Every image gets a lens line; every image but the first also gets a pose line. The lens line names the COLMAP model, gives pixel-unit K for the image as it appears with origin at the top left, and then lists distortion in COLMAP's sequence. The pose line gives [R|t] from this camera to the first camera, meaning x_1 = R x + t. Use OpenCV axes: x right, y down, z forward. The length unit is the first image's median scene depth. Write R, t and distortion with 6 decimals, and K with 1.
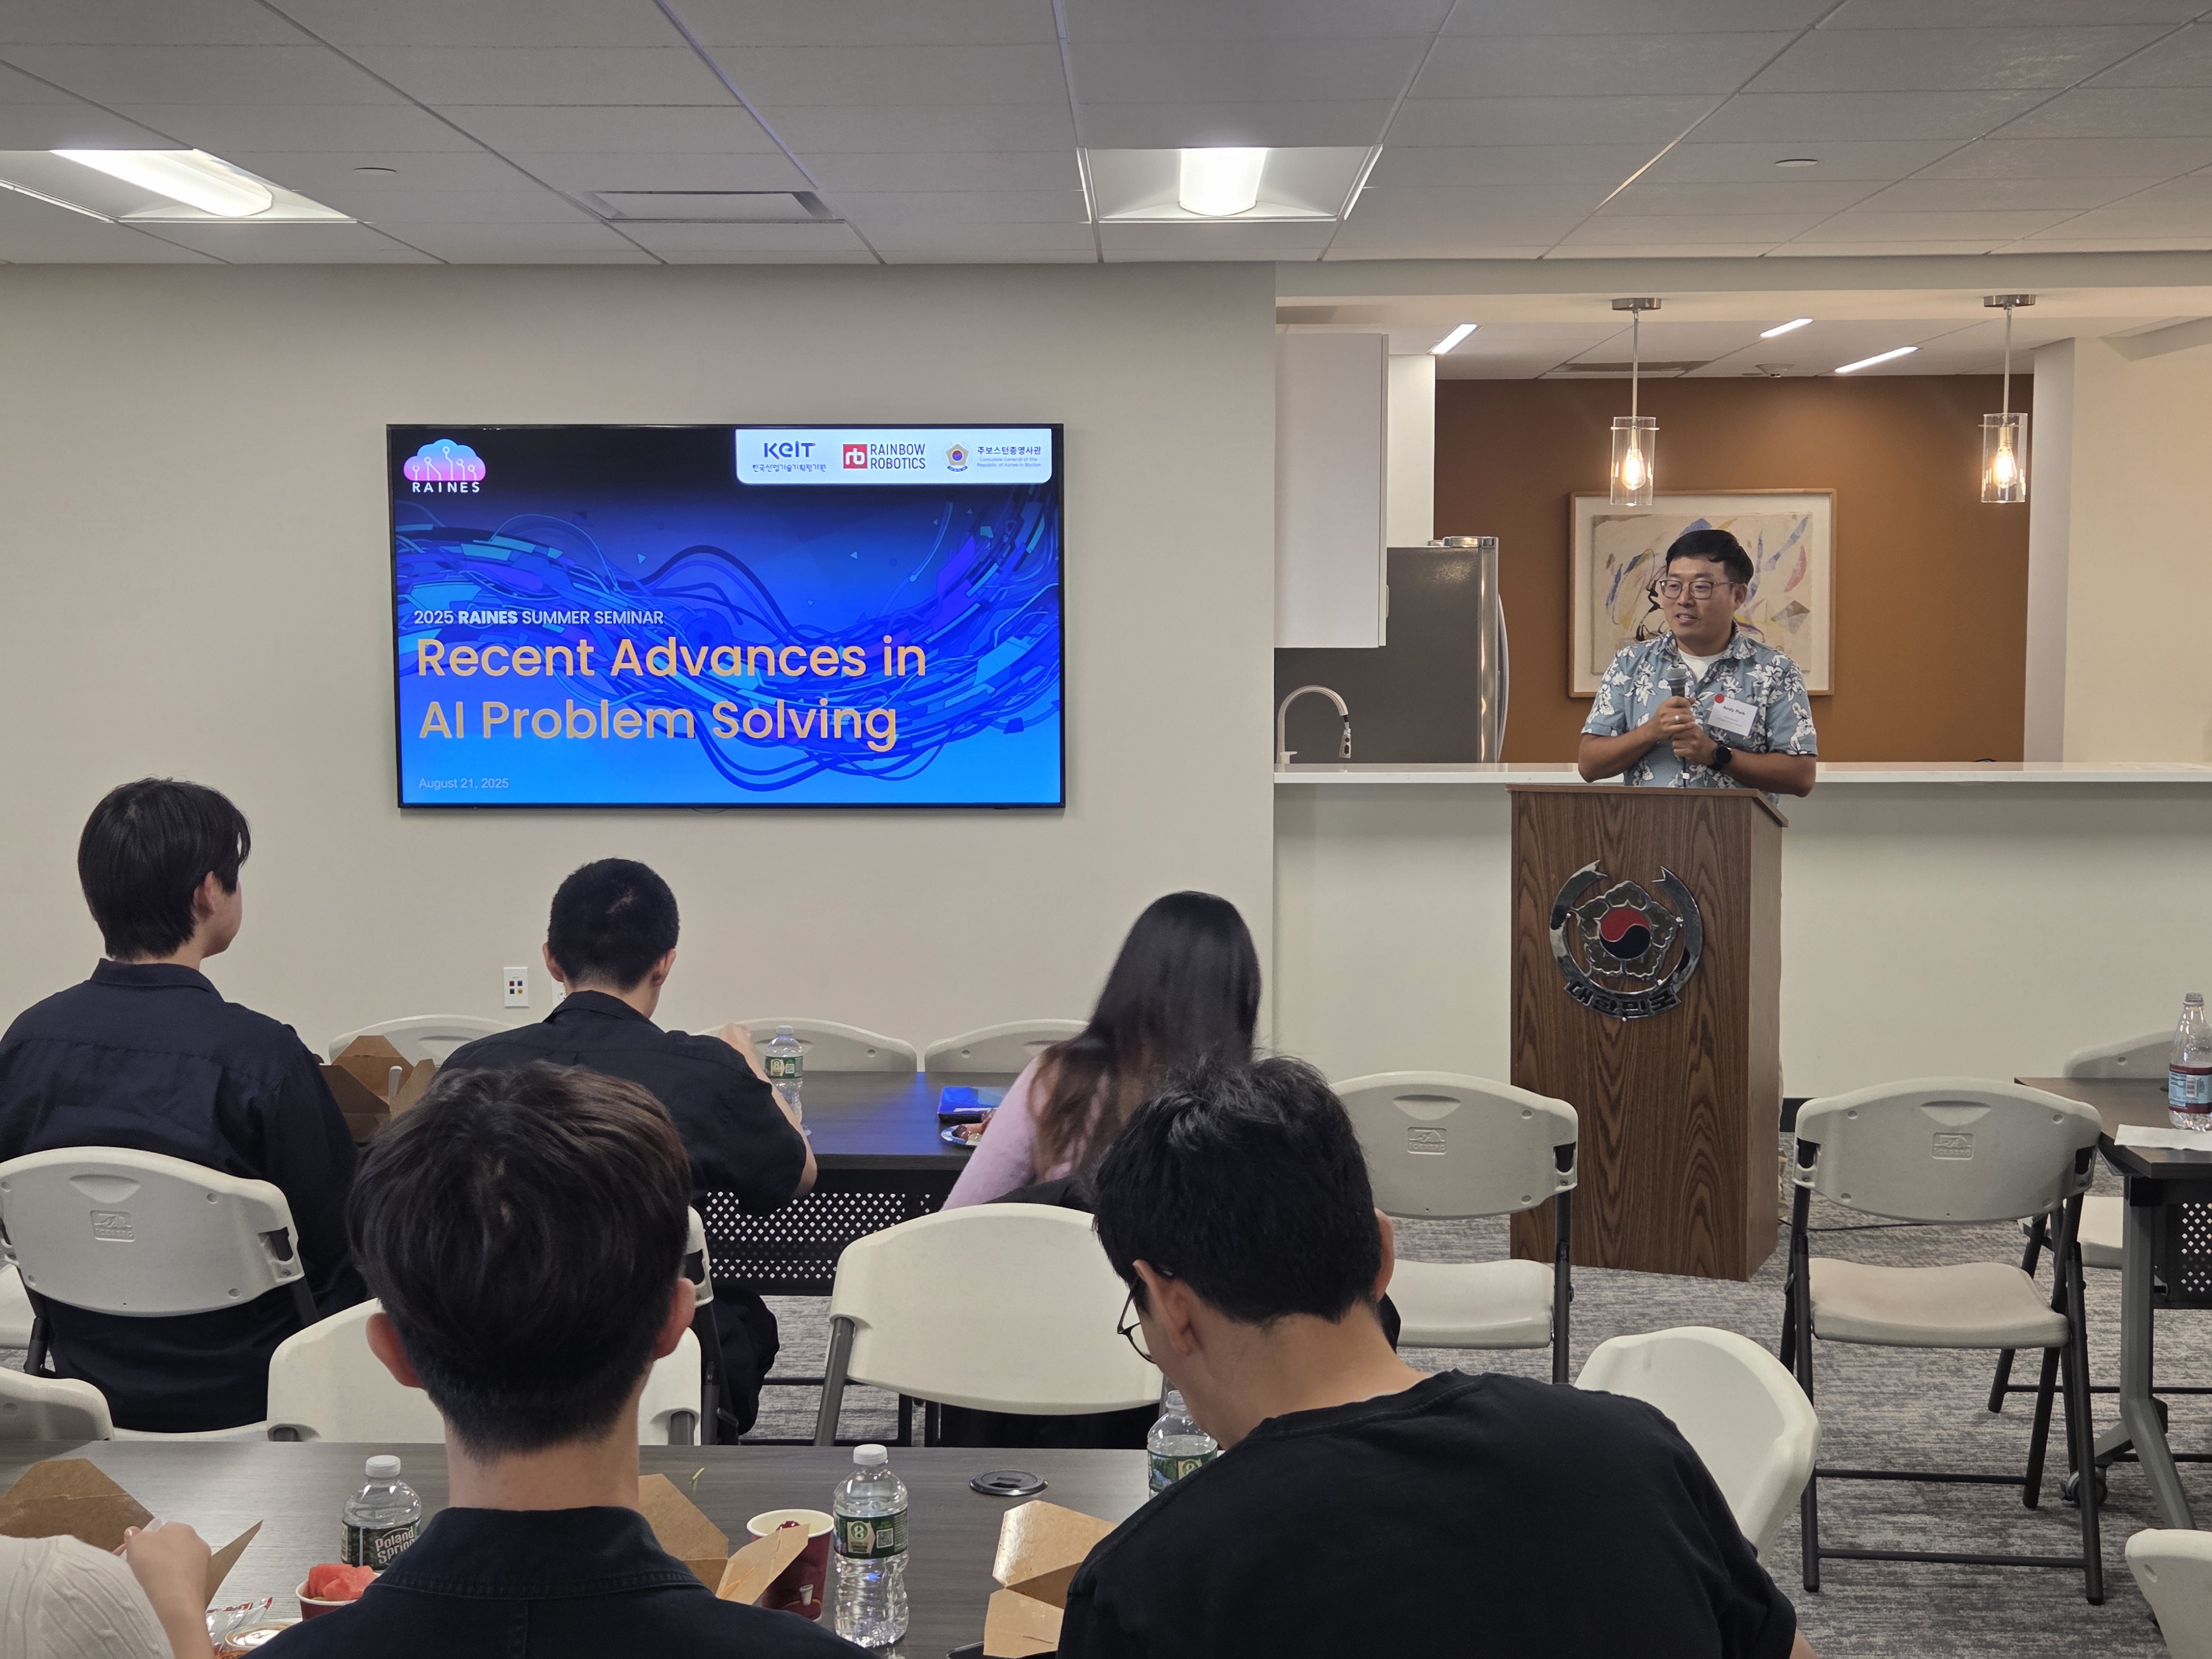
lens RADIAL K [[2956.5, 0, 1081.4], [0, 2956.5, 830.3], [0, 0, 1]] dist [0.077536, 0.008615]
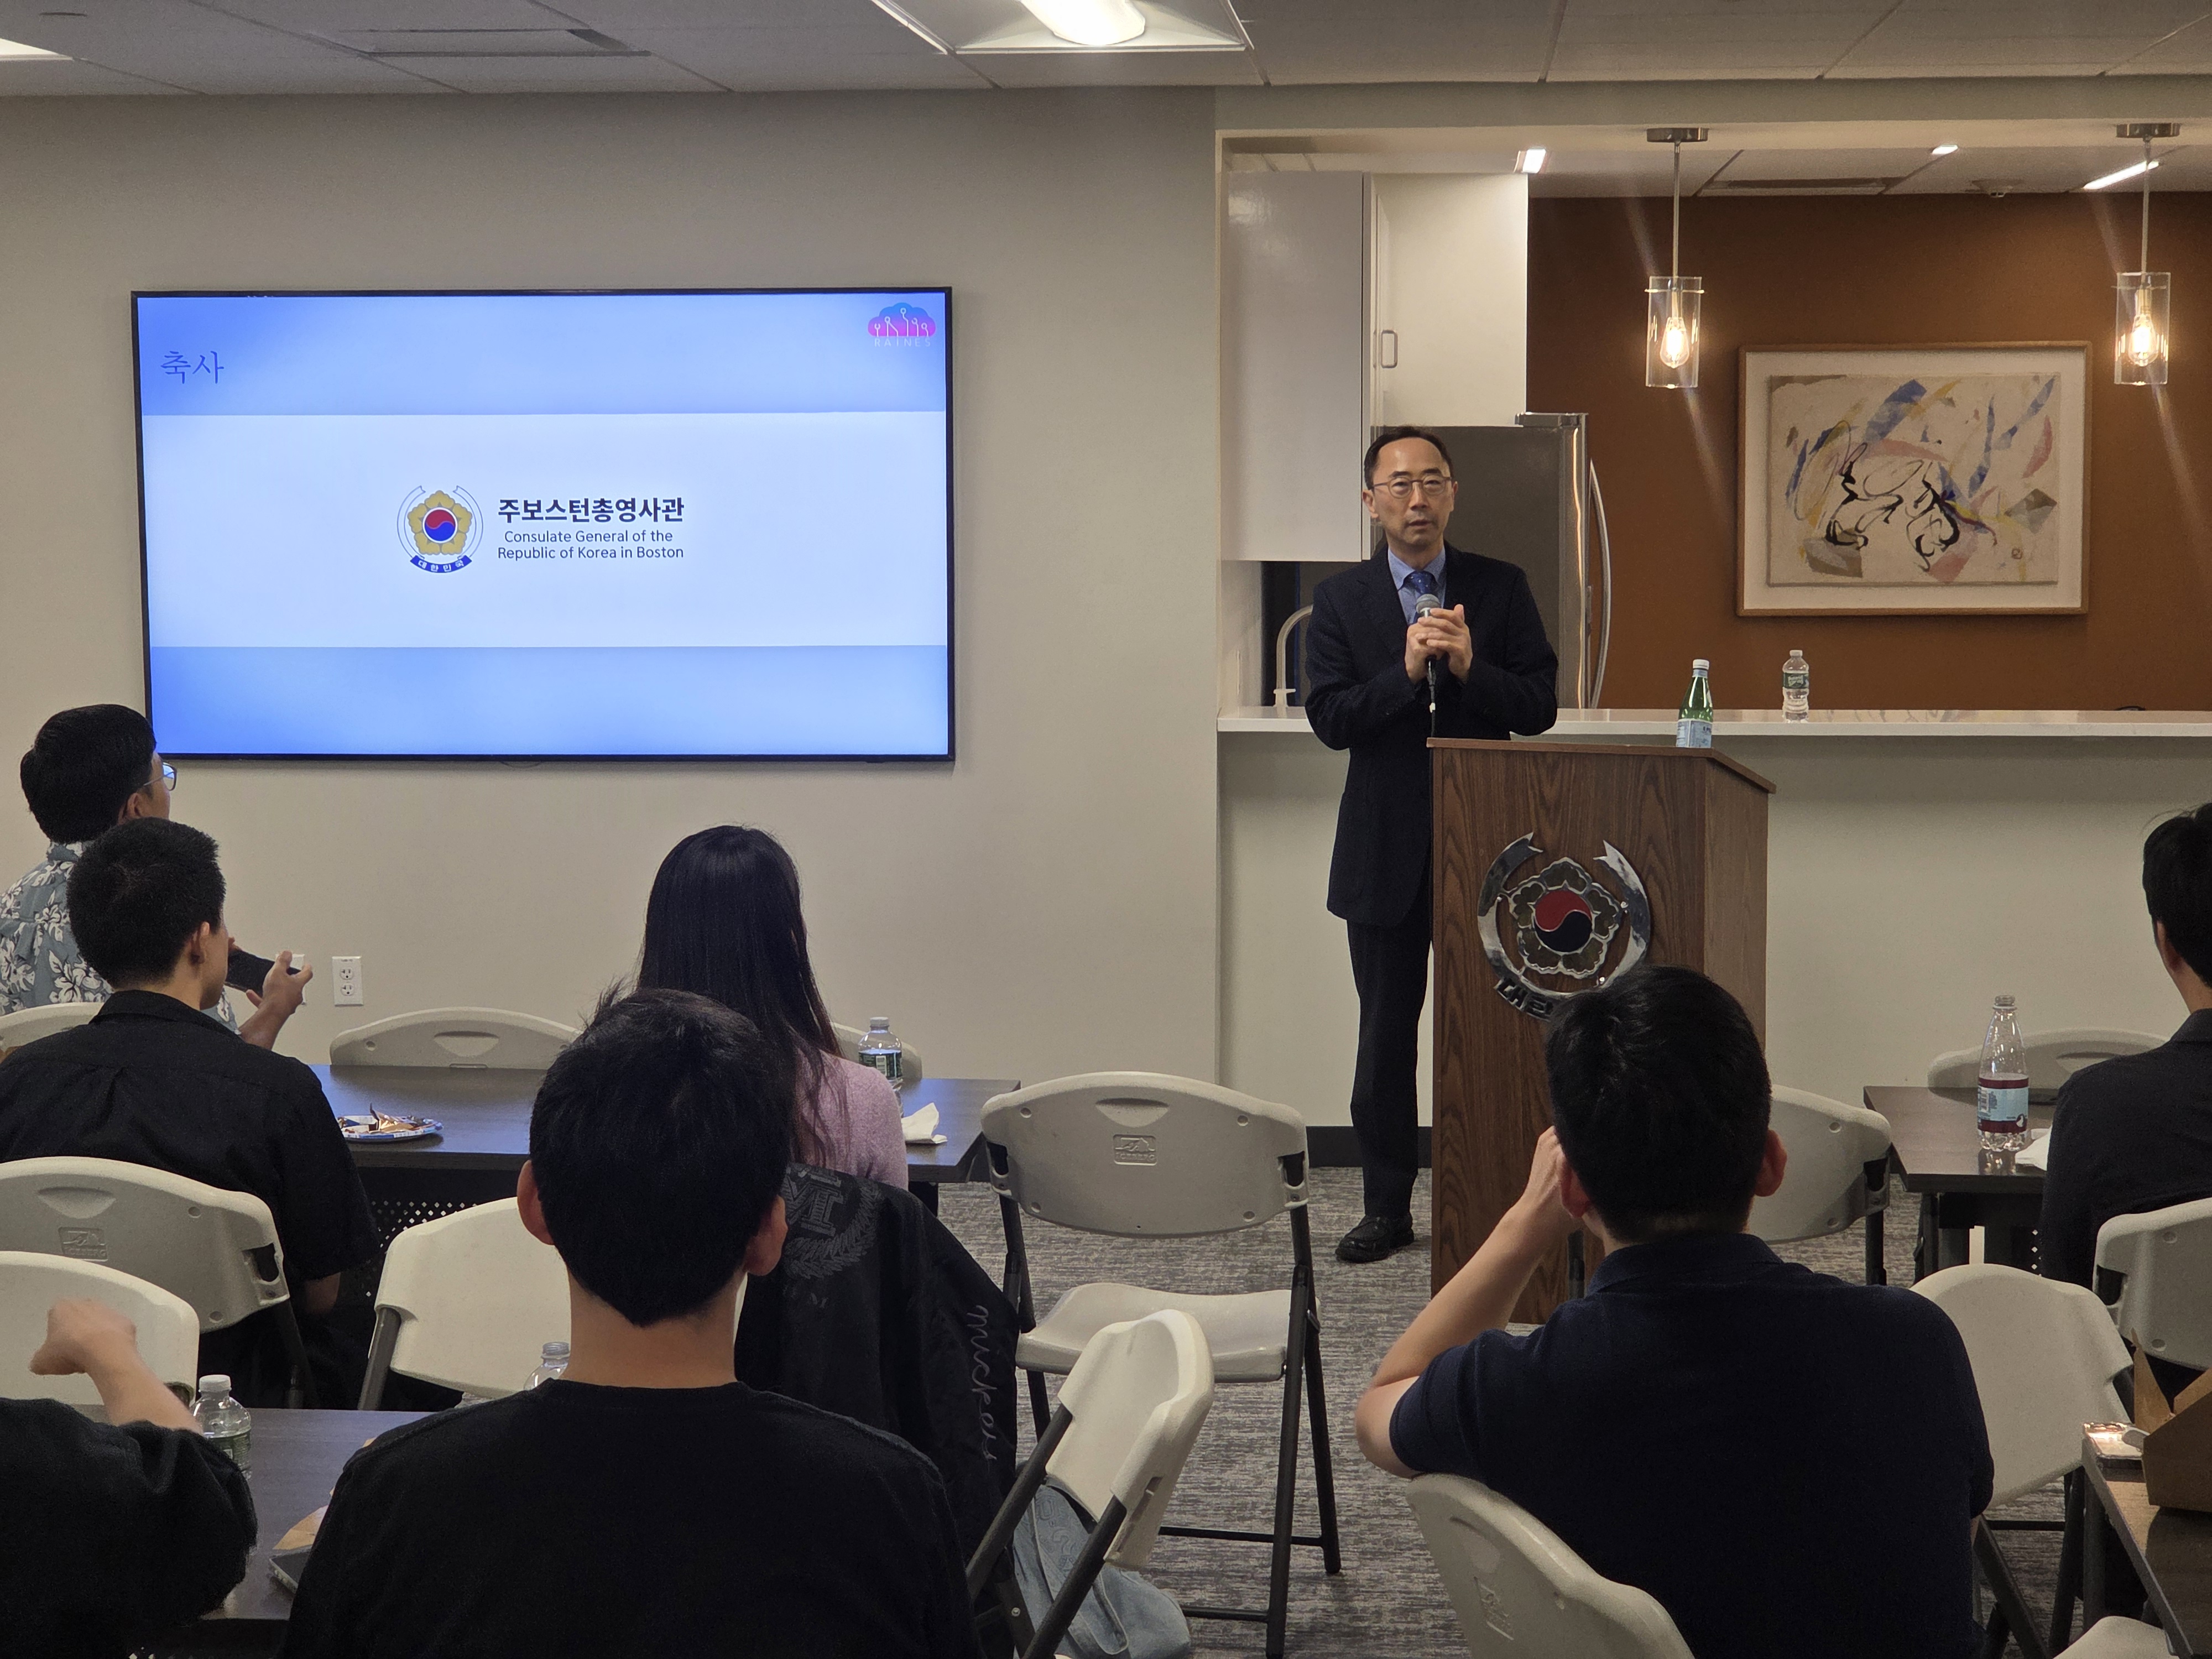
lens RADIAL K [[4221.5, 0, 1049.0], [0, 4221.5, 842.4], [0, 0, 1]] dist [0.026754, 0.274377]
pose [[0.997847, 0.006344, -0.065271, 0.097432], [-0.005380, 0.999874, 0.014938, -0.003334], [0.065357, -0.014555, 0.997756, -0.152509]]
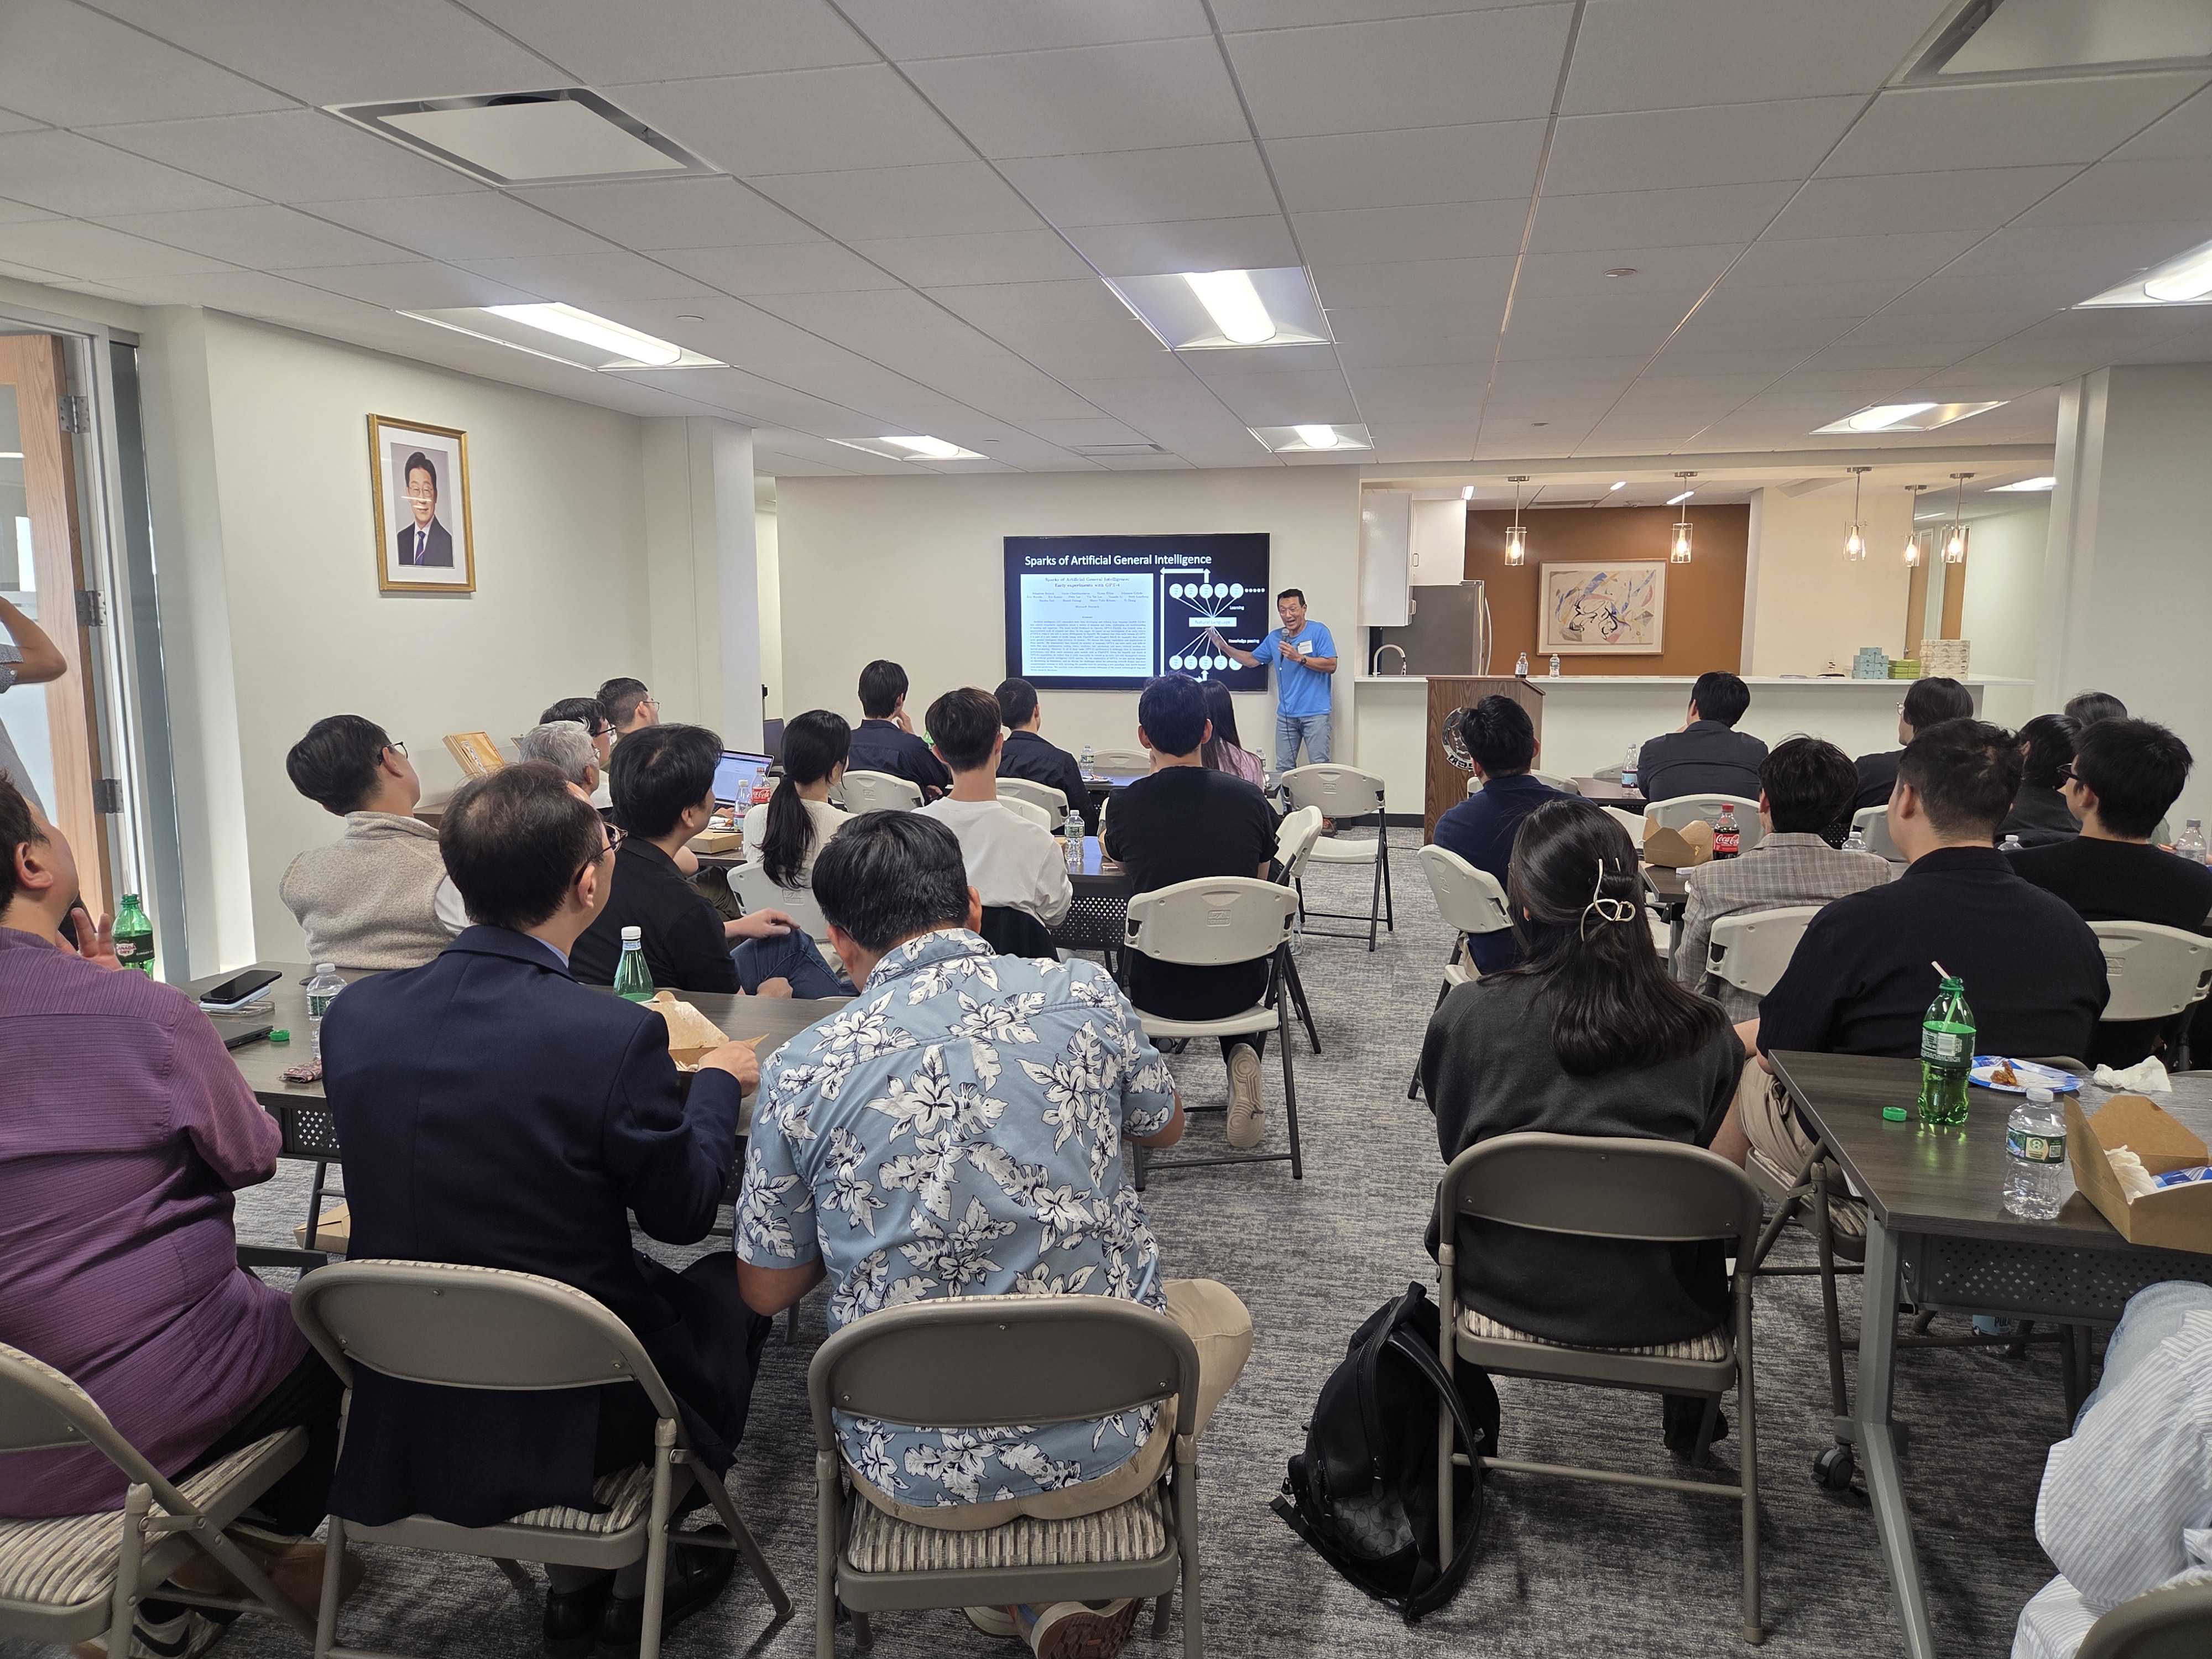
lens RADIAL K [[1475.2, 0, 1099.5], [0, 1475.2, 818.6], [0, 0, 1]] dist [0.079106, -0.070048]
pose [[0.981702, 0.027700, -0.188399, 0.093953], [-0.017398, 0.998273, 0.056115, 0.032525], [0.189628, -0.051810, 0.980488, -0.241414]]
